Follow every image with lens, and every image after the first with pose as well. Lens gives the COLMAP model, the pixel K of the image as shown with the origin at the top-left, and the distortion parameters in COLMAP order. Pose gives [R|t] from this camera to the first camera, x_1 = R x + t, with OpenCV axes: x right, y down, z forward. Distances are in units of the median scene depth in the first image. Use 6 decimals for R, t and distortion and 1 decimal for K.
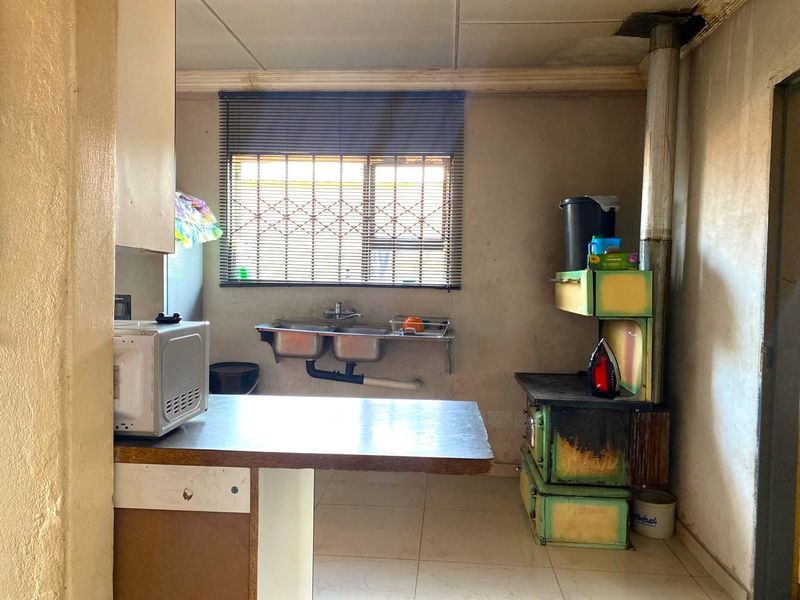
lens RADIAL K [[609.5, 0, 400.0], [0, 609.5, 300.0], [0, 0, 1]] dist [0.004832, -0.007211]
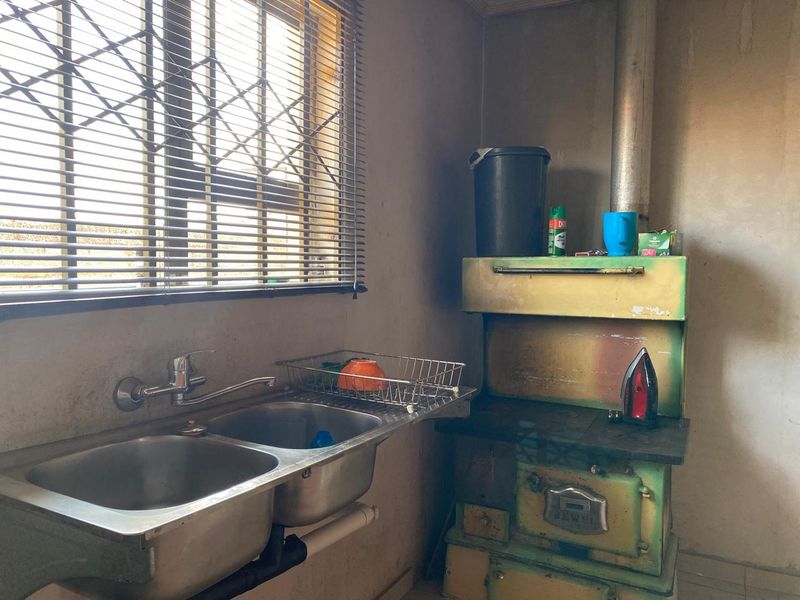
lens RADIAL K [[609.5, 0, 400.0], [0, 609.5, 300.0], [0, 0, 1]] dist [0.004832, -0.007211]
pose [[0.321777, -0.073401, 0.943966, -0.361646], [0.022114, 0.997301, 0.070010, -0.043910], [-0.946557, -0.001653, 0.322532, 0.789040]]
